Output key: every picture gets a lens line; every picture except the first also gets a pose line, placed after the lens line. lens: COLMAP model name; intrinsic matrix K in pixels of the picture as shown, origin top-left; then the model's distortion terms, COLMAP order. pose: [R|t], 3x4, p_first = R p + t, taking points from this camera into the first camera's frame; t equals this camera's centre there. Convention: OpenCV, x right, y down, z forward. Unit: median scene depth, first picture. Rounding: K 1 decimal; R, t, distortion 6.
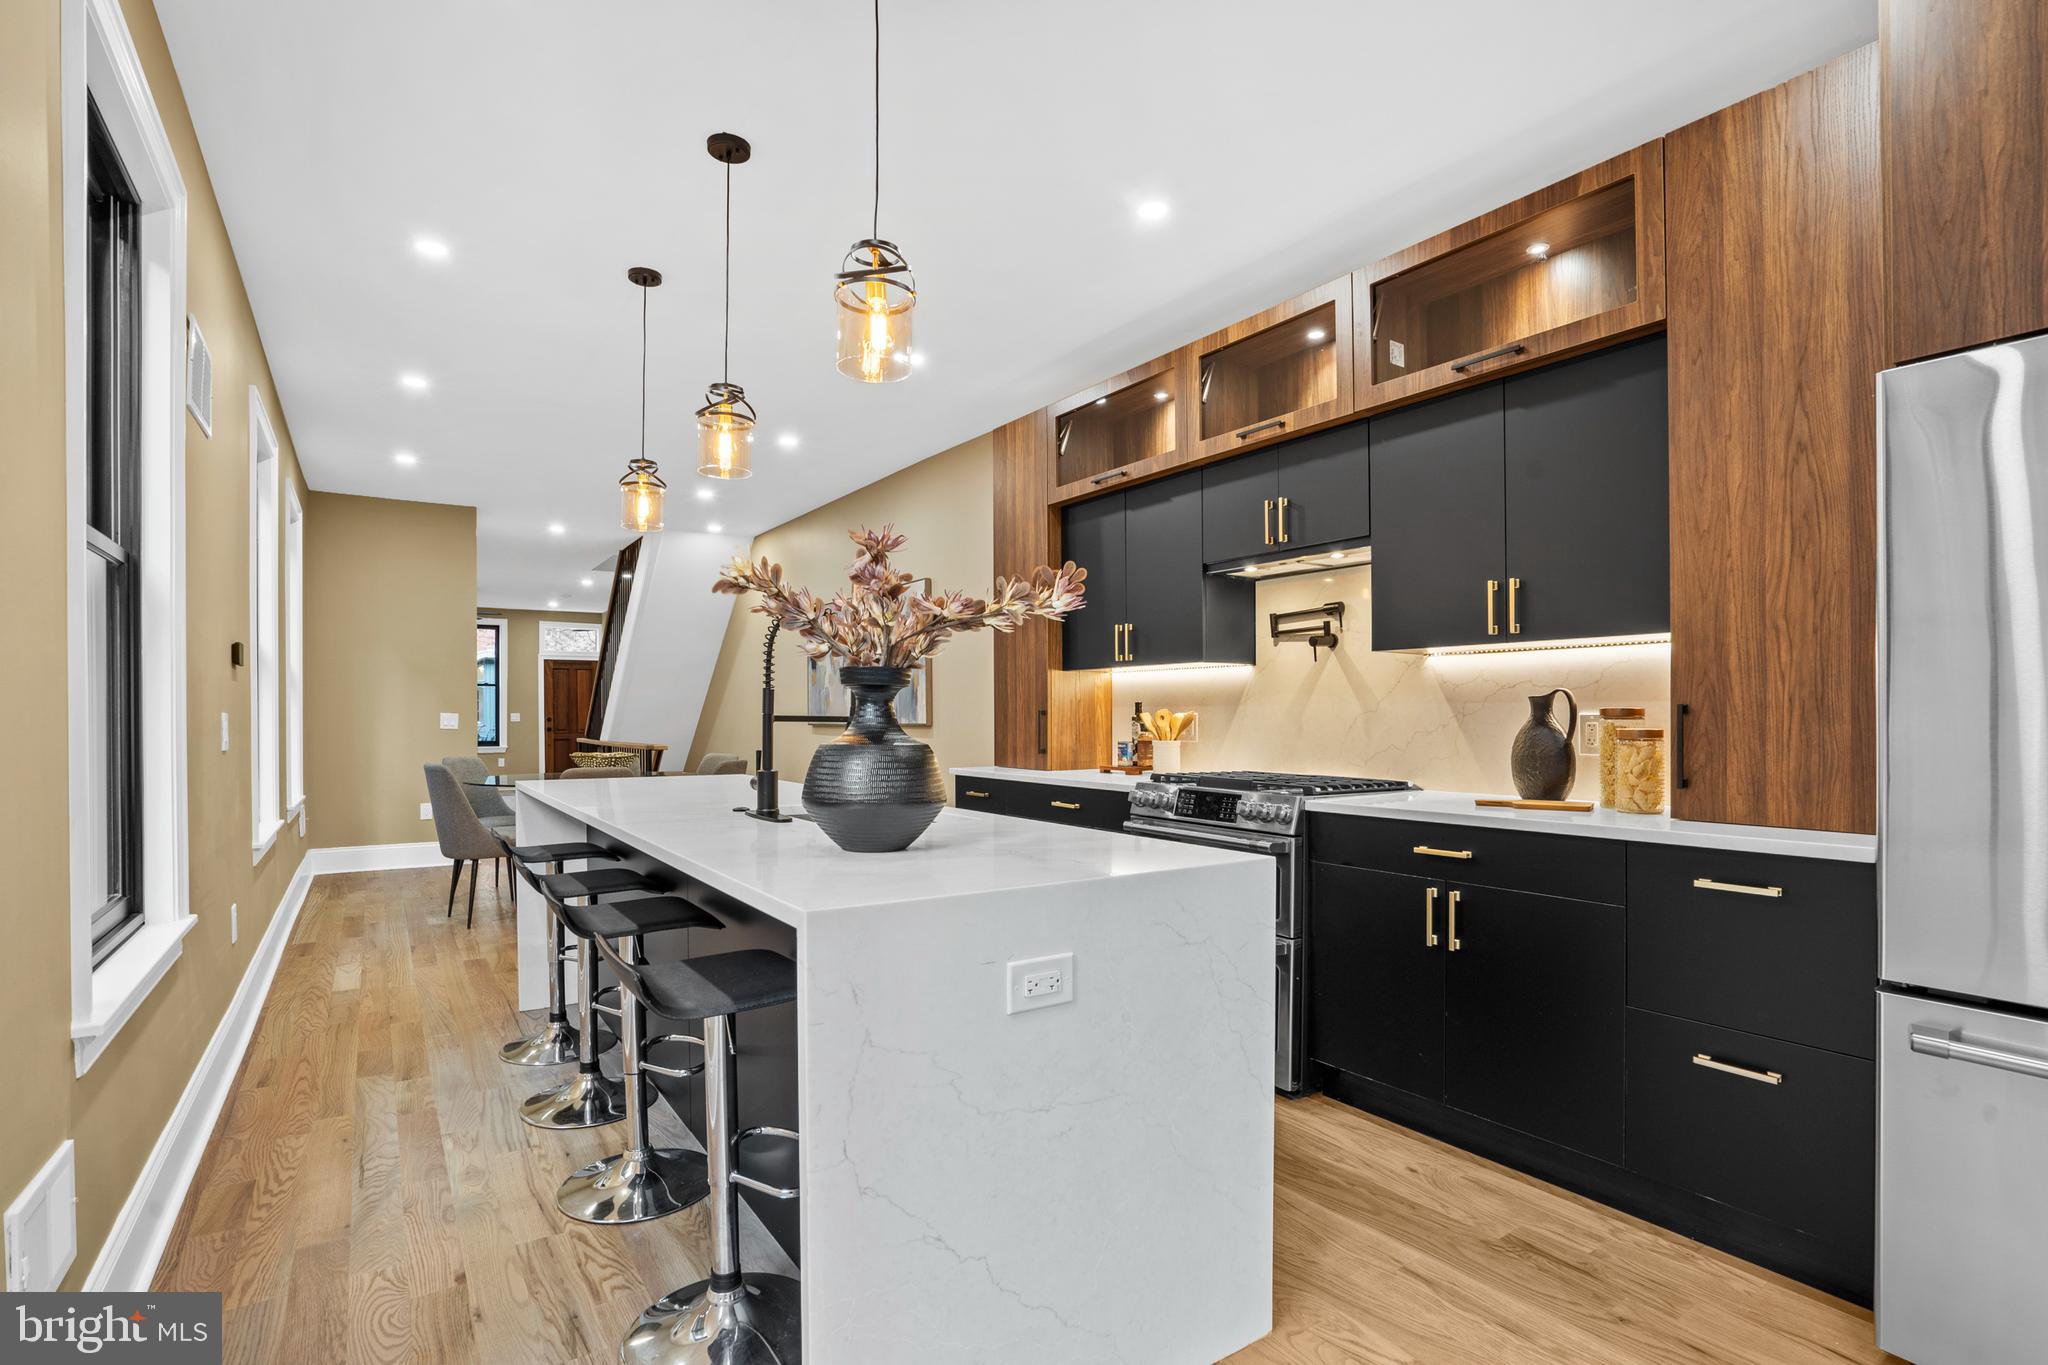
lens RADIAL K [[958.6, 0, 1011.3], [0, 958.6, 723.3], [0, 0, 1]] dist [-0.050845, 0.015252]
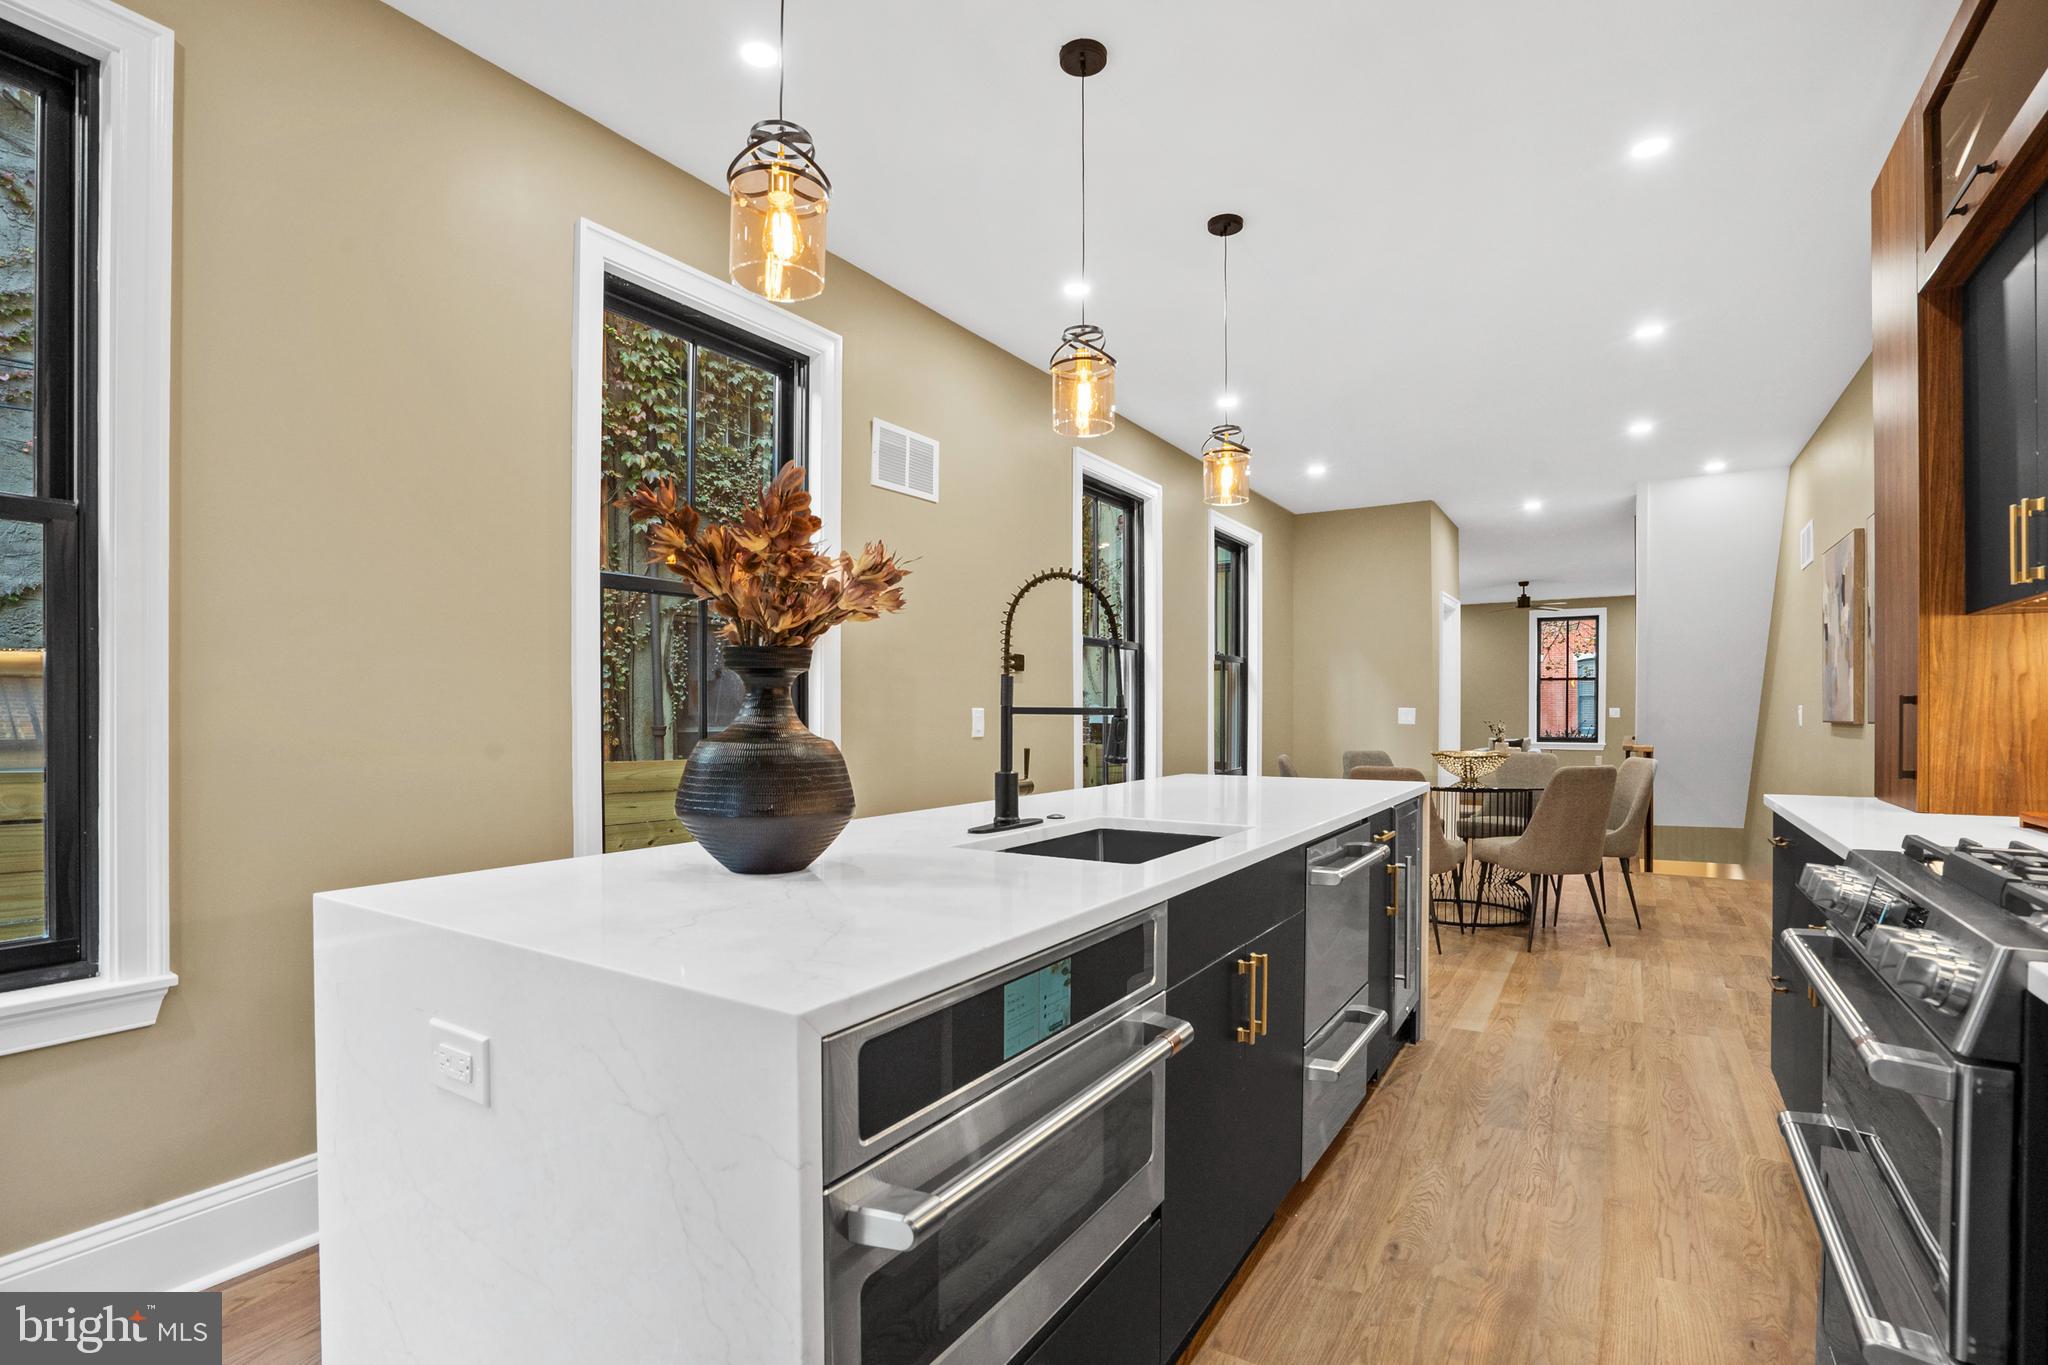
lens RADIAL K [[958.6, 0, 1048.7], [0, 958.6, 721.4], [0, 0, 1]] dist [-0.050845, 0.015252]
pose [[0.419520, 0.007799, -0.907713, 0.153280], [-0.005065, 0.999968, 0.006251, -0.000252], [0.907732, 0.001975, 0.419546, 0.193560]]
